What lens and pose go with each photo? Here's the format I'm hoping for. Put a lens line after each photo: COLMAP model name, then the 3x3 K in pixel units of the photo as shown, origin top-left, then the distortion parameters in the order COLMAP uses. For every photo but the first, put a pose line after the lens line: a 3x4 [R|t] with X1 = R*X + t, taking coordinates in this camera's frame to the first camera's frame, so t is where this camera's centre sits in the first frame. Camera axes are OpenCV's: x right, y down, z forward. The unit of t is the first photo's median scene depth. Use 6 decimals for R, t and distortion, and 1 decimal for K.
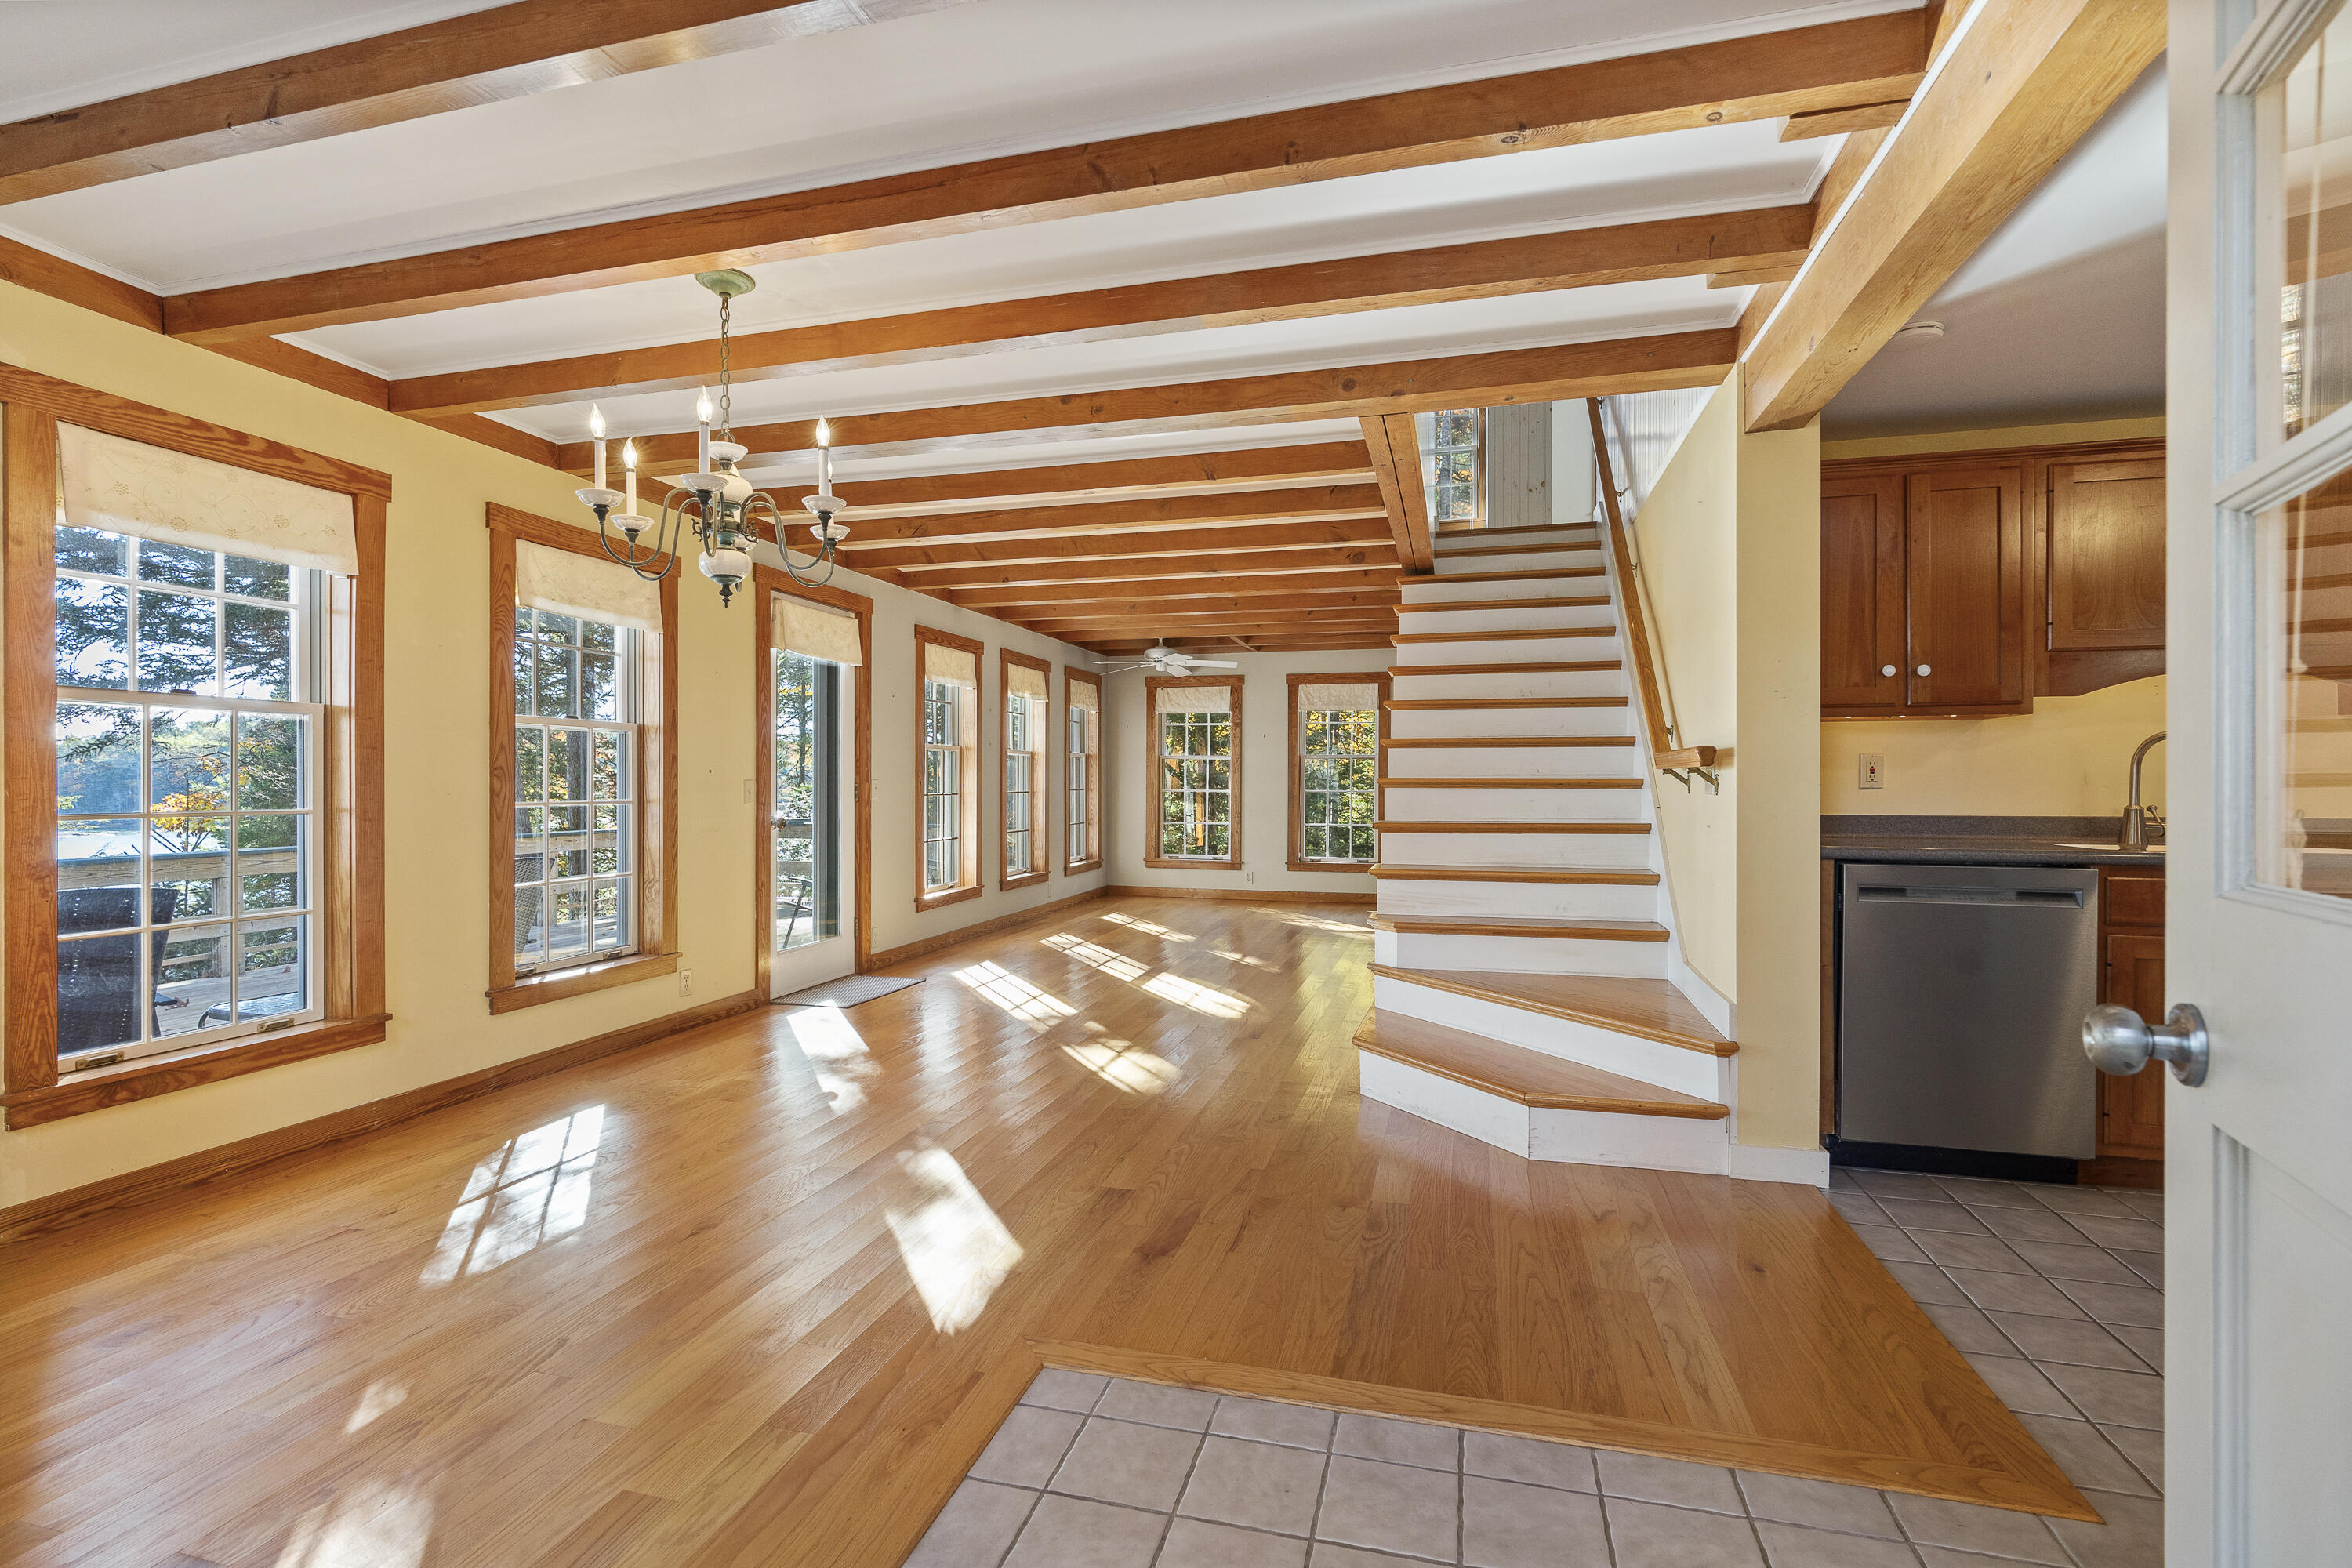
lens RADIAL K [[1075.0, 0, 1182.6], [0, 1075.0, 785.7], [0, 0, 1]] dist [0.001438, -0.000485]
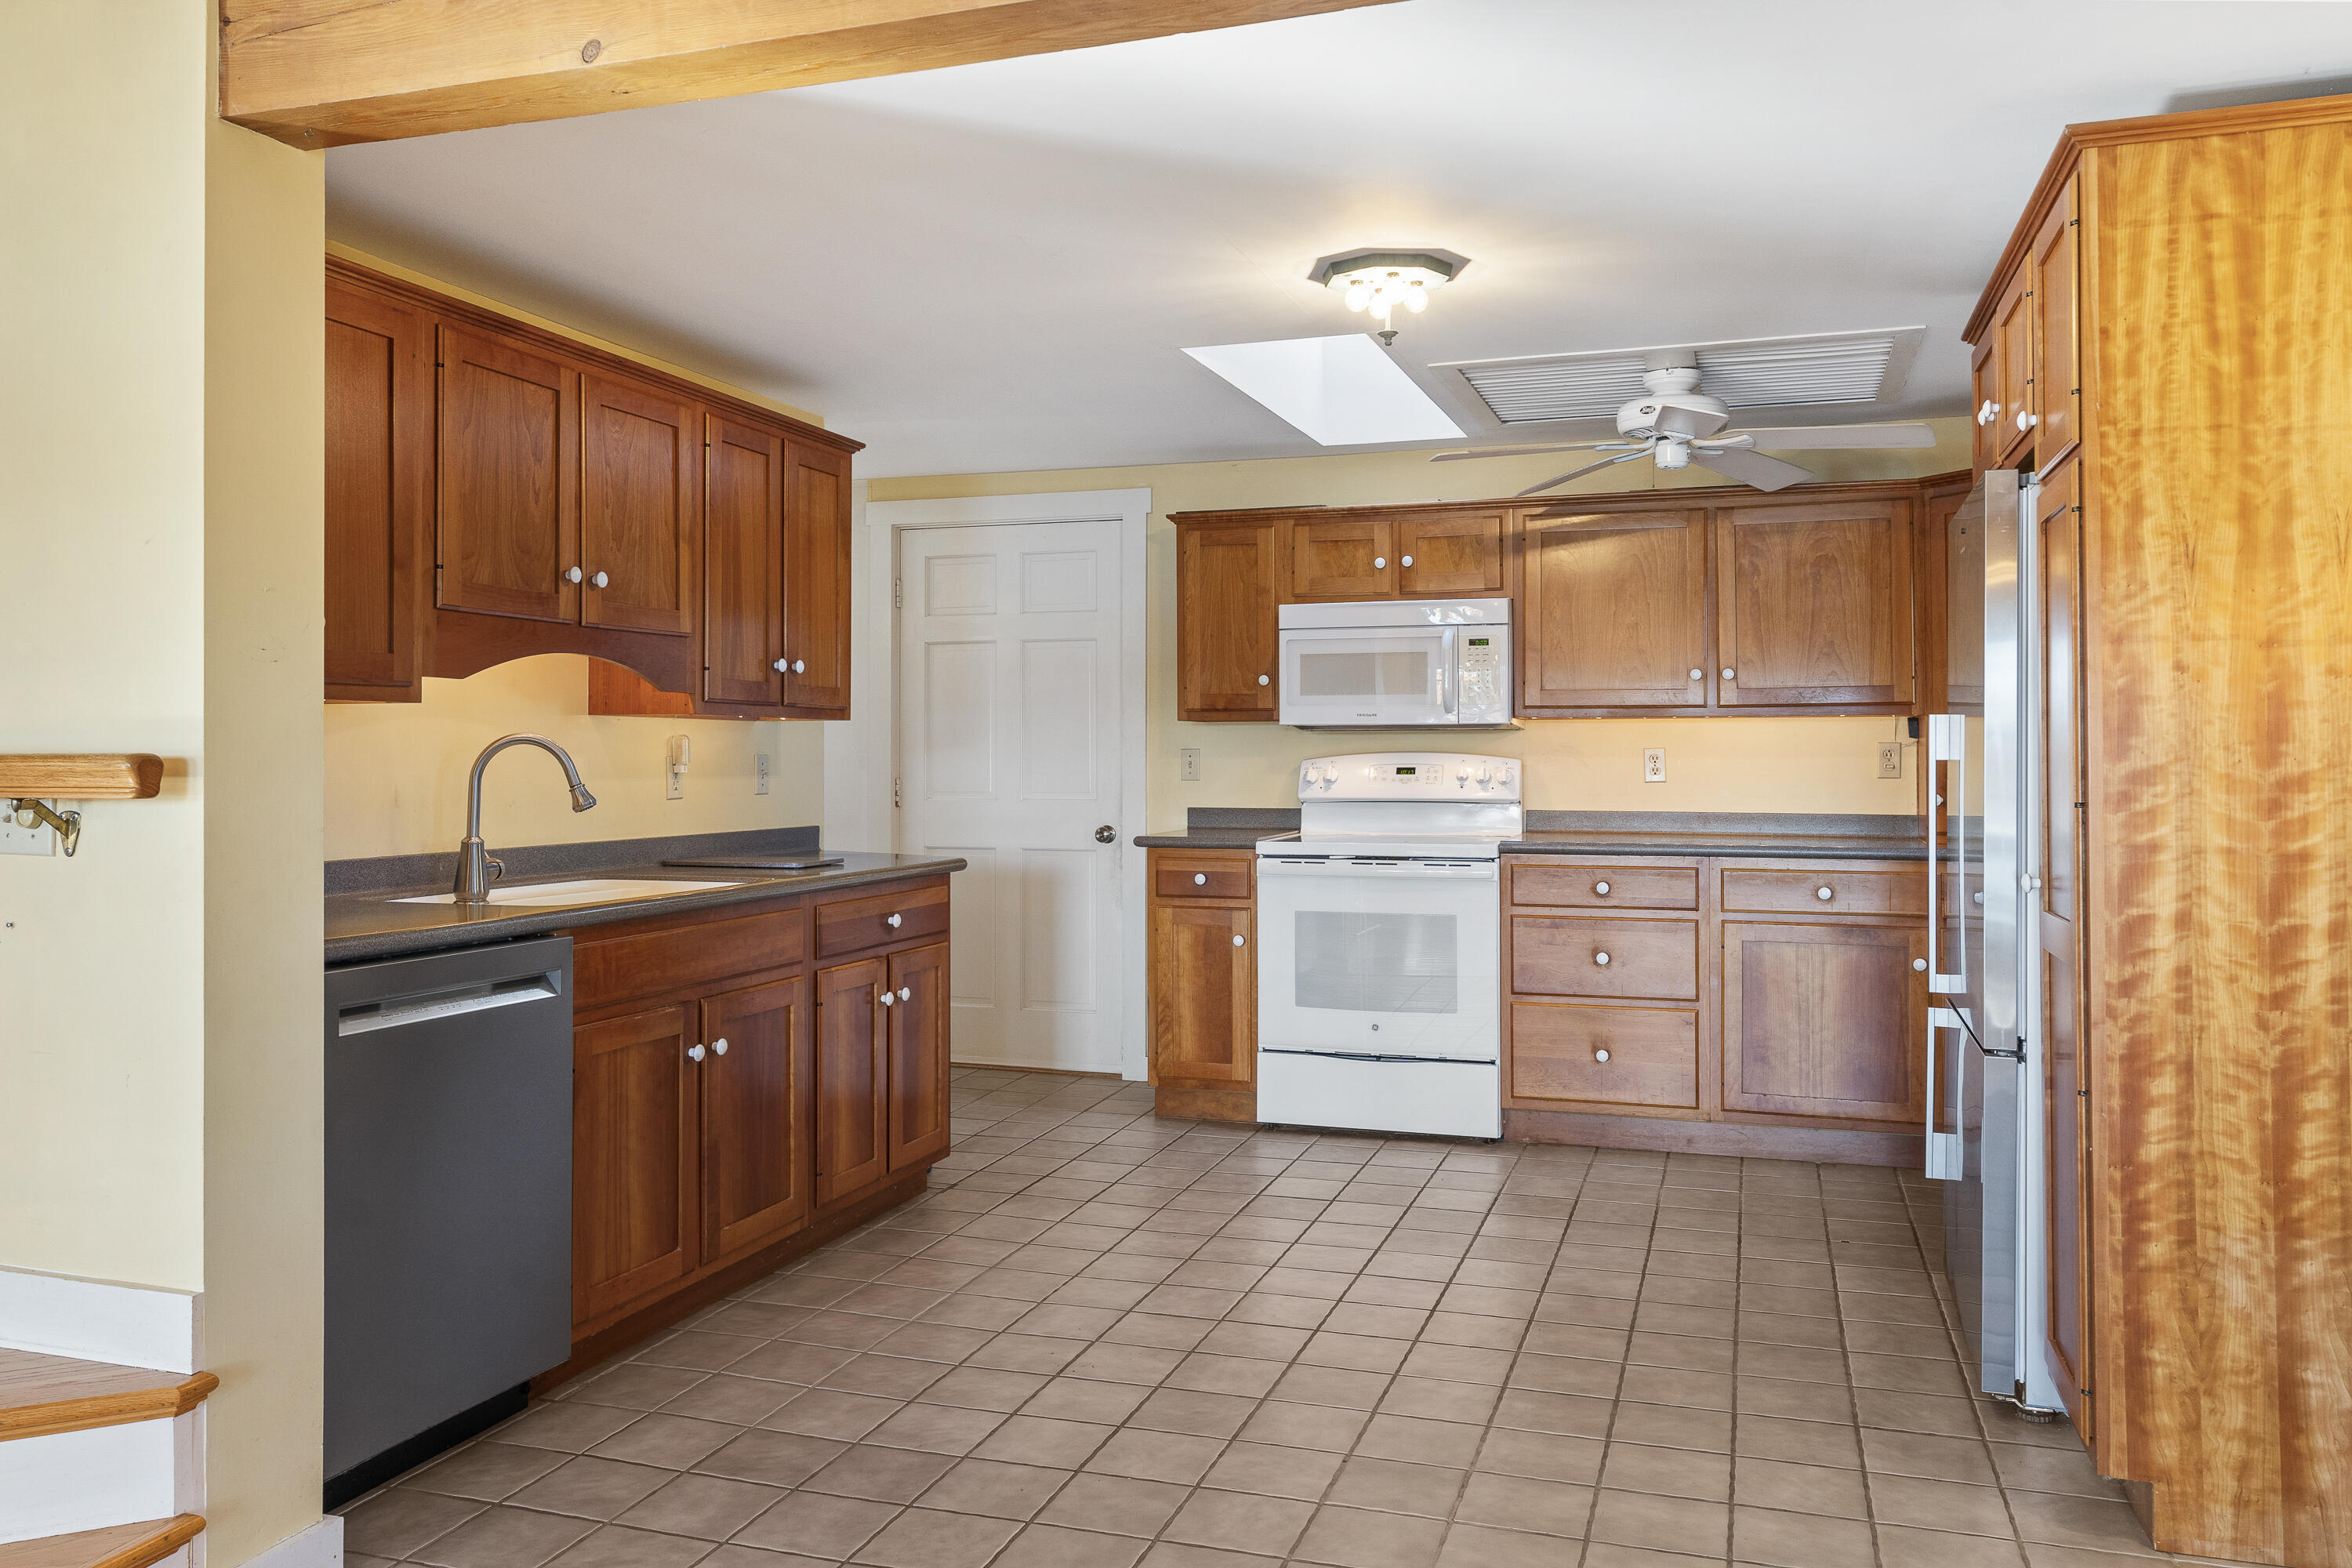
lens RADIAL K [[1757.3, 0, 1167.4], [0, 1757.3, 739.6], [0, 0, 1]] dist [0.010742, -0.003248]
pose [[0.066459, 0.009278, 0.997746, -0.245673], [0.004201, 0.999945, -0.009578, -0.034764], [-0.997780, 0.004828, 0.066417, 0.514914]]
